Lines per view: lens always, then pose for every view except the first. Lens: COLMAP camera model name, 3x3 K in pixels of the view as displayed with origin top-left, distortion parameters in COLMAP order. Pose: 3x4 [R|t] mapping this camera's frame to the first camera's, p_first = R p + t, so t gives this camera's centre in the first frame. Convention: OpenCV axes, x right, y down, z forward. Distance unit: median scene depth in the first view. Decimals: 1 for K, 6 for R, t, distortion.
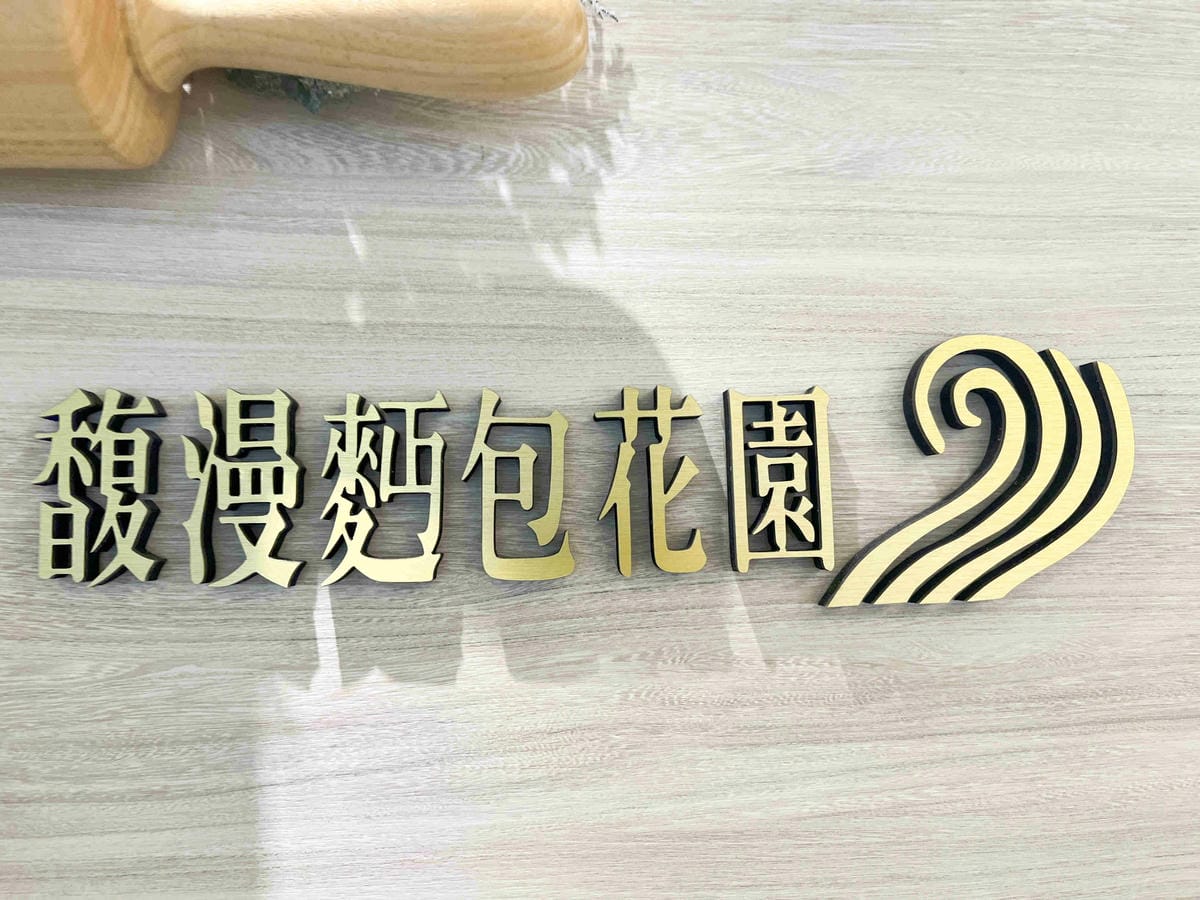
lens RADIAL K [[916.0, 0, 600.0], [0, 916.0, 450.0], [0, 0, 1]] dist [0.039284, -0.063264]
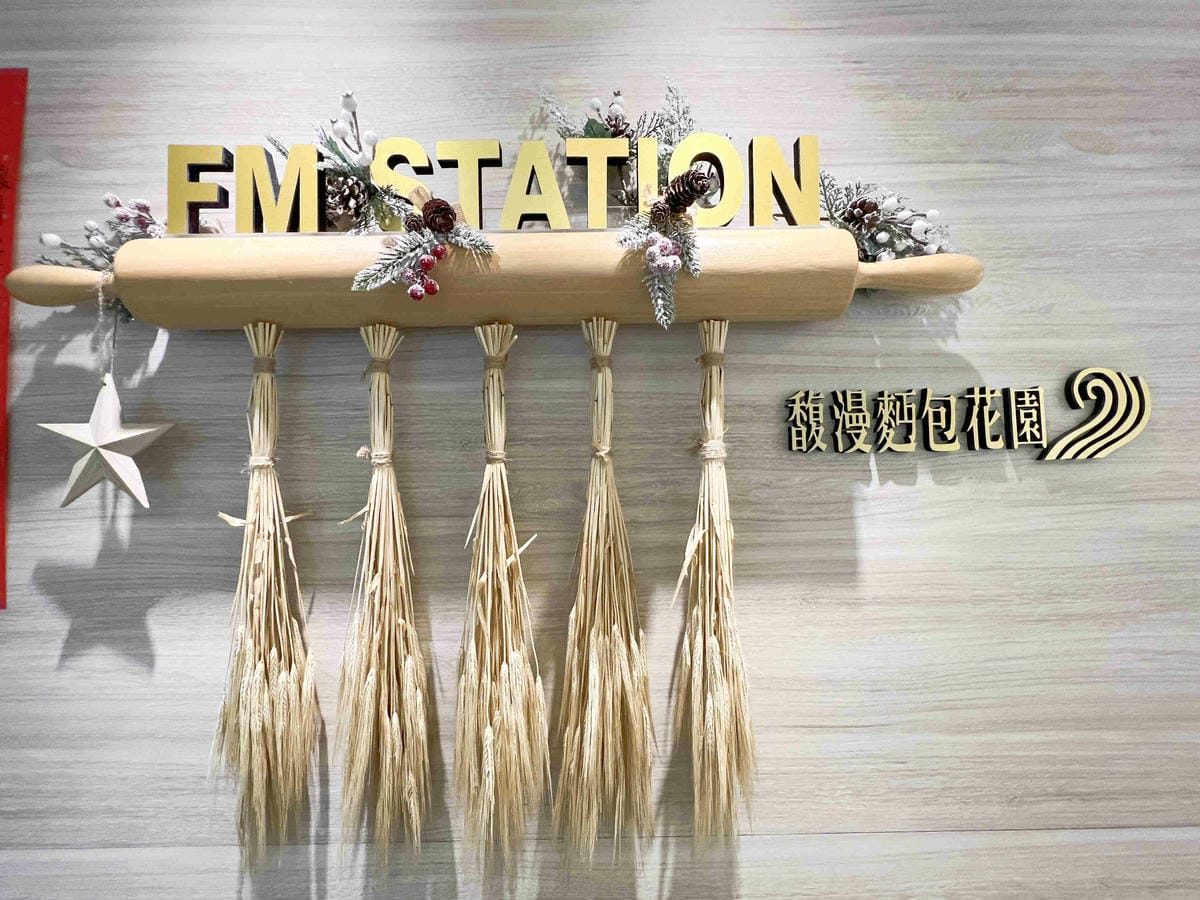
lens RADIAL K [[524.8, 0, 600.0], [0, 524.8, 450.0], [0, 0, 1]] dist [-0.000389, -0.000152]
pose [[0.997340, -0.006445, -0.072603, -1.075107], [0.009362, 0.999159, 0.039908, 0.056566], [0.072284, -0.040482, 0.996562, -0.806951]]
